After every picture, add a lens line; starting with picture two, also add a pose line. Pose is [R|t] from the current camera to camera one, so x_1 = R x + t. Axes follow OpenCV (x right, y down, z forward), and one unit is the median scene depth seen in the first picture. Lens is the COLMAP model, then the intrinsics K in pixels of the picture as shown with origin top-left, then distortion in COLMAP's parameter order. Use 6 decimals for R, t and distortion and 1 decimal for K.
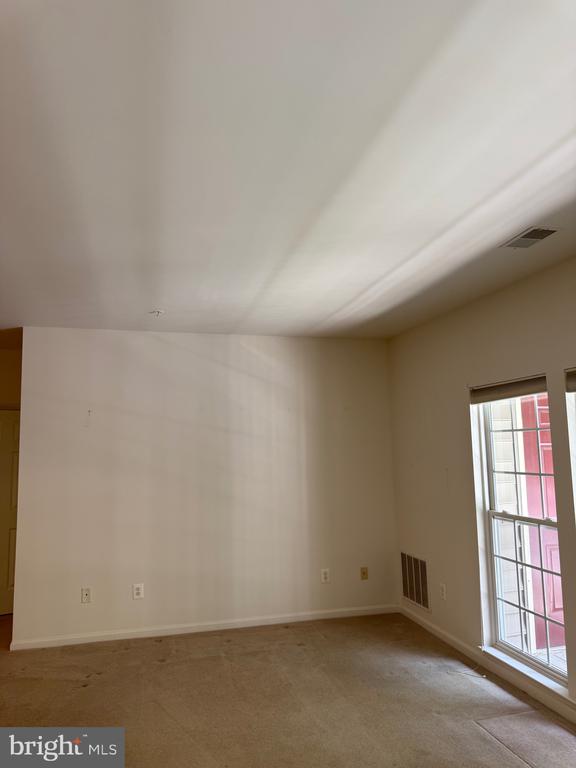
lens RADIAL K [[542.2, 0, 281.9], [0, 542.2, 380.4], [0, 0, 1]] dist [0.048142, -0.064054]
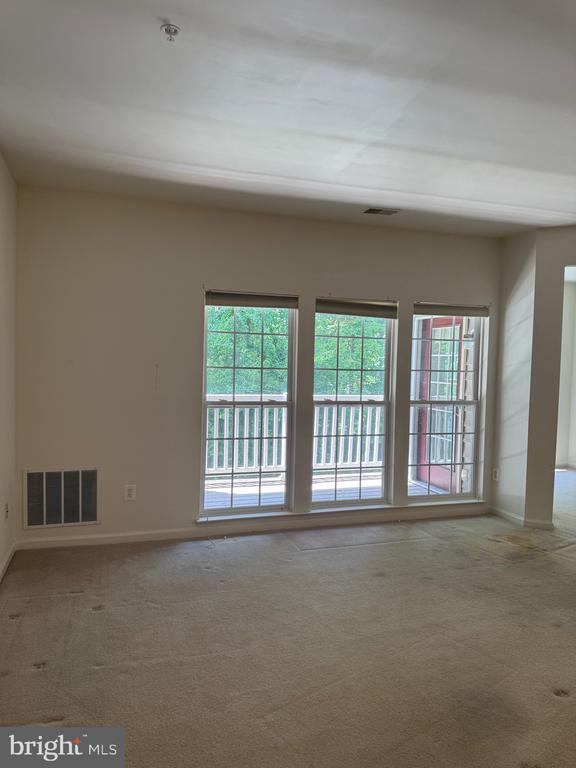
lens RADIAL K [[542.2, 0, 283.4], [0, 542.2, 388.3], [0, 0, 1]] dist [0.048142, -0.064054]
pose [[-0.073567, -0.021762, 0.997053, -0.803927], [-0.145488, 0.989300, 0.010858, 0.189932], [-0.986621, -0.144261, -0.075946, 1.006921]]
